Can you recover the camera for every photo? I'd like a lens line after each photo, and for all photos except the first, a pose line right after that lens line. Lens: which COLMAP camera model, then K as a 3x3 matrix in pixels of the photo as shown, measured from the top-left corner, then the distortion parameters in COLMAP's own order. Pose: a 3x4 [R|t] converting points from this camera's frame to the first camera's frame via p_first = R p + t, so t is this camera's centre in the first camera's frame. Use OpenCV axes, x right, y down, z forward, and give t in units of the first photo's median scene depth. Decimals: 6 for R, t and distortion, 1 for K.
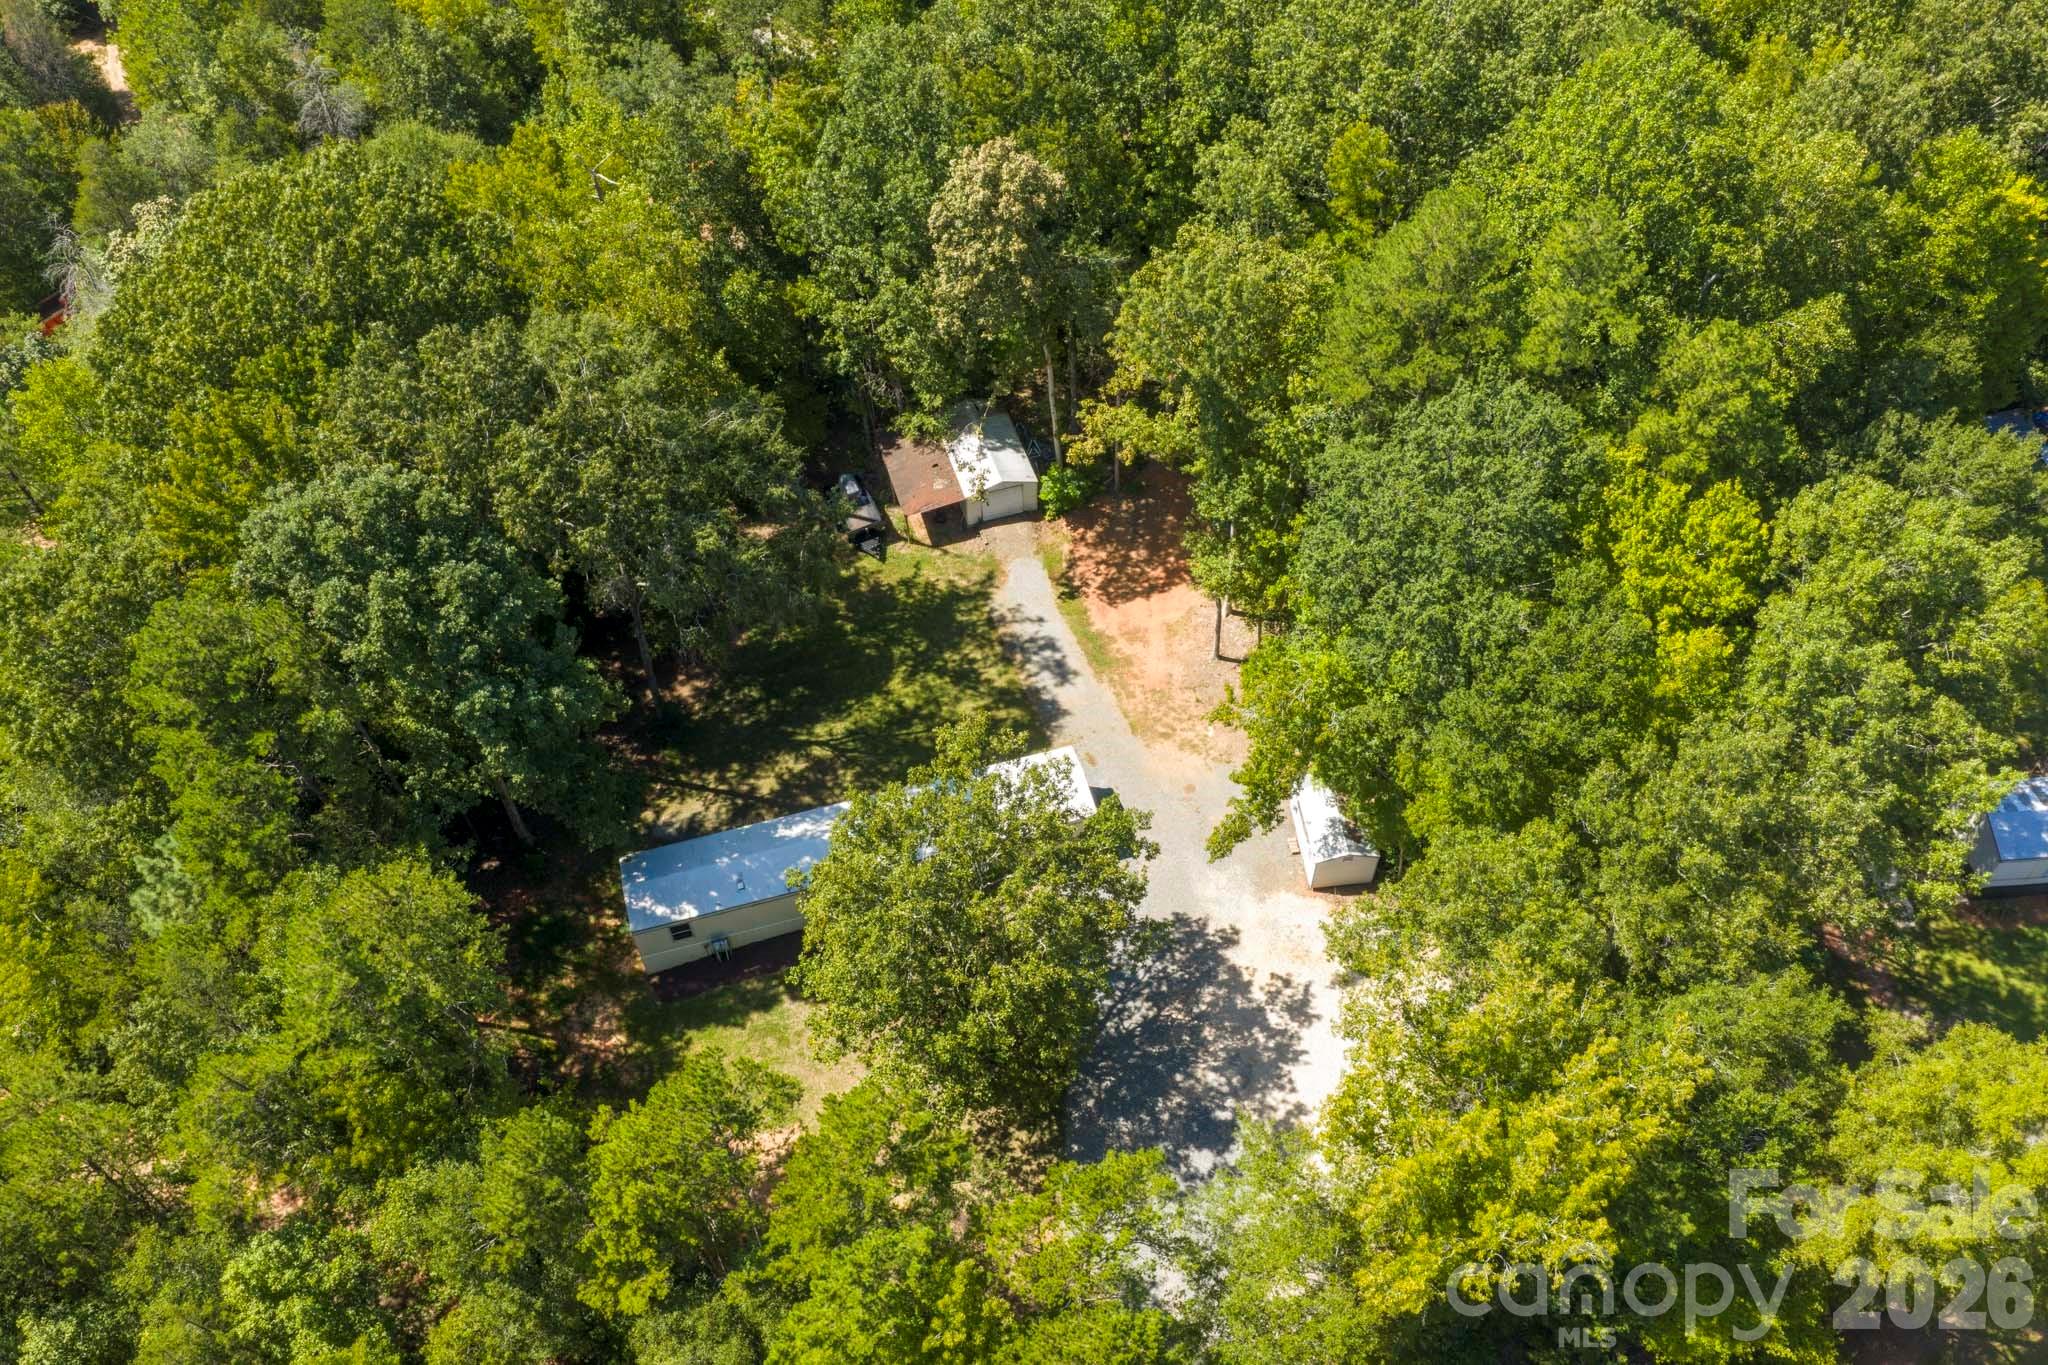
lens RADIAL K [[1768.0, 0, 1025.7], [0, 1768.0, 688.6], [0, 0, 1]] dist [0.087884, -0.011516]
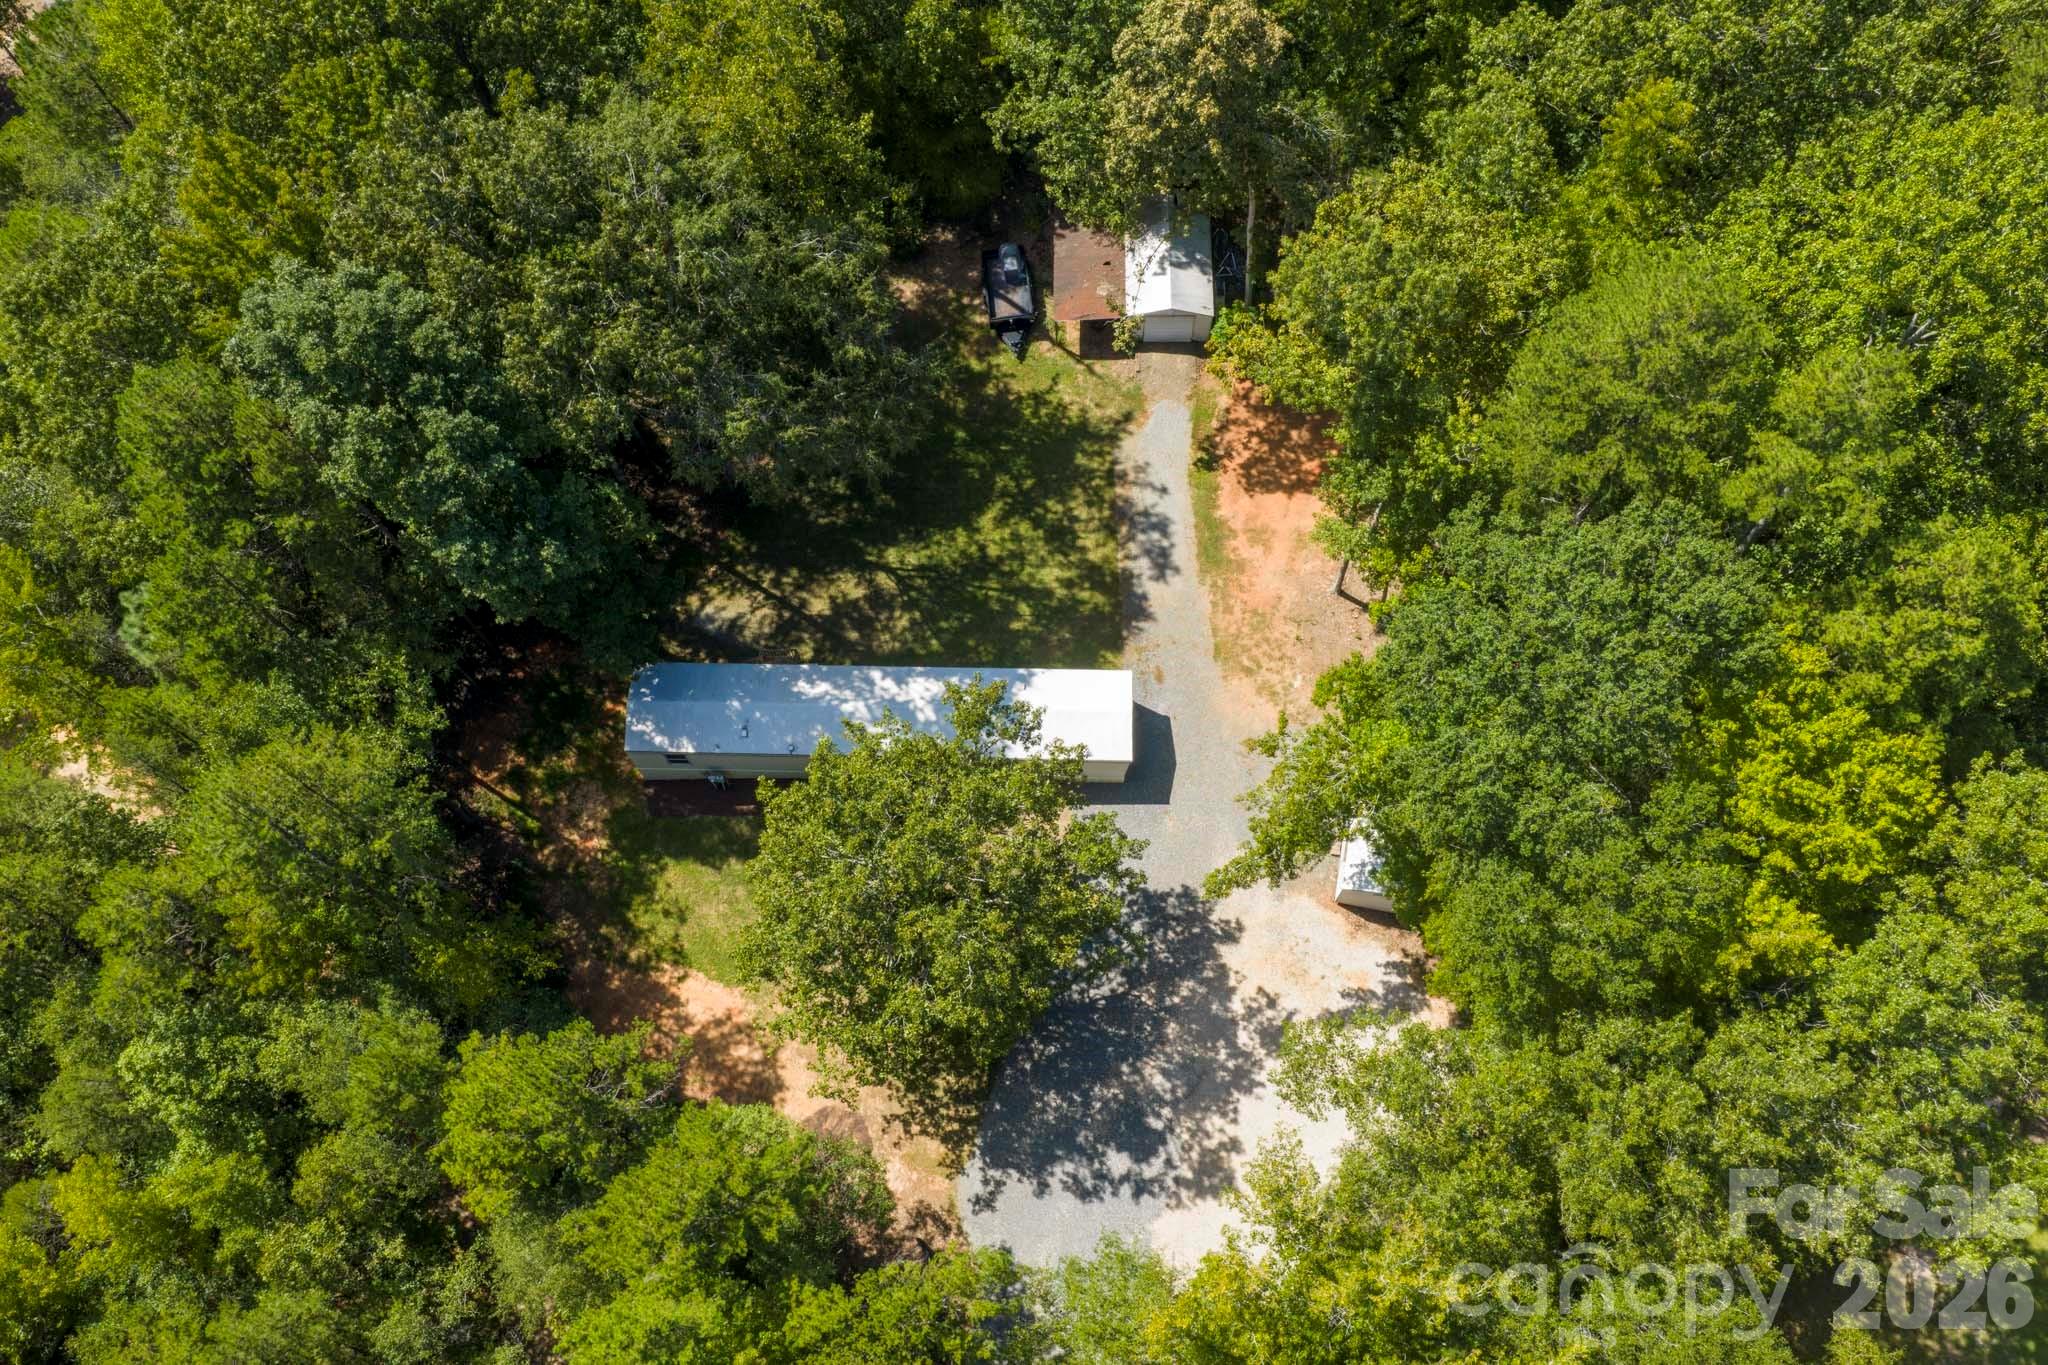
lens RADIAL K [[1768.0, 0, 1024.3], [0, 1768.0, 680.7], [0, 0, 1]] dist [0.087884, -0.011516]
pose [[0.952601, 0.280449, -0.117902, 0.082122], [-0.232253, 0.920722, 0.313575, -0.237745], [0.196496, -0.271329, 0.942215, 0.139865]]
